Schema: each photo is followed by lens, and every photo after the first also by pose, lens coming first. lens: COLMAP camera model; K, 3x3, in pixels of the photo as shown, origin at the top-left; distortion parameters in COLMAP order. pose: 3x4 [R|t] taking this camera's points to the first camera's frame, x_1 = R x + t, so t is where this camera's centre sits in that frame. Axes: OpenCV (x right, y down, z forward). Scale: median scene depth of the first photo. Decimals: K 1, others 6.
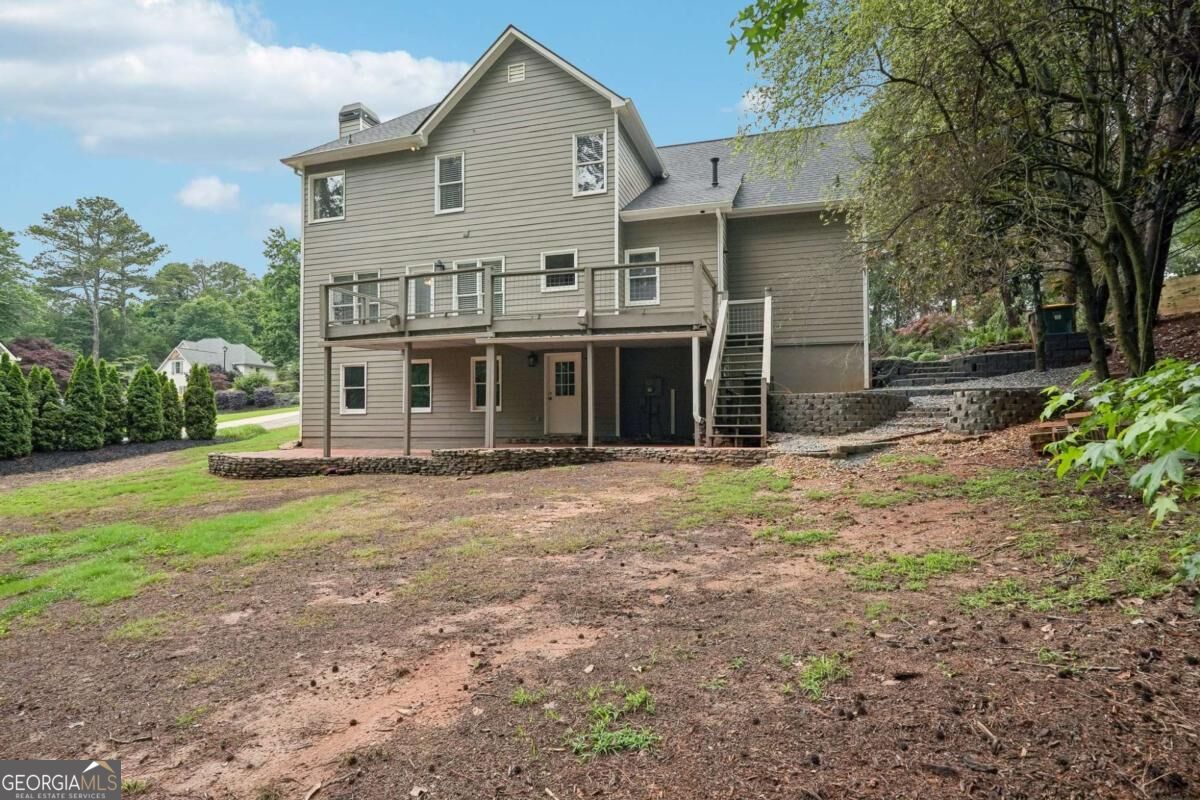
lens RADIAL K [[629.3, 0, 603.6], [0, 629.3, 401.5], [0, 0, 1]] dist [-0.009905, 0.007010]
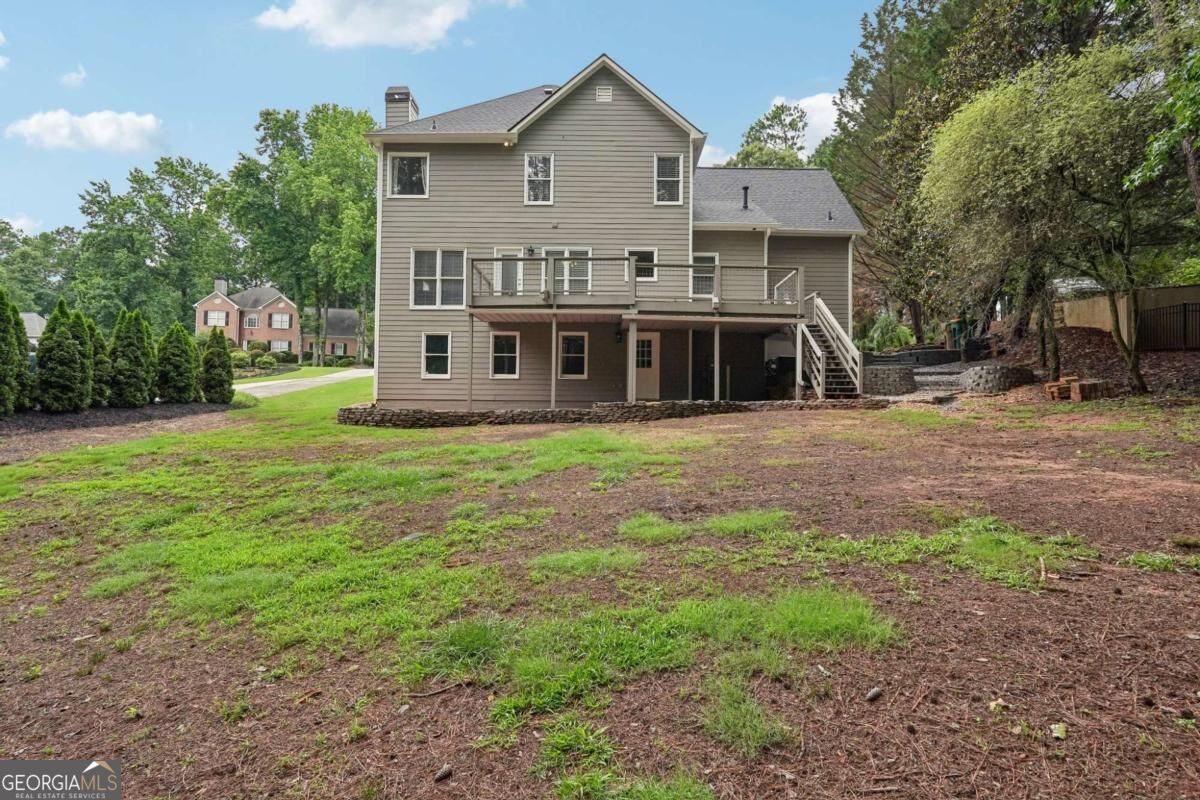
lens RADIAL K [[629.3, 0, 596.5], [0, 629.3, 403.3], [0, 0, 1]] dist [-0.009905, 0.007010]
pose [[0.955560, 0.025145, 0.293724, -0.476498], [-0.025388, 0.999673, -0.002987, 0.061886], [-0.293703, -0.004603, 0.955886, -0.127857]]
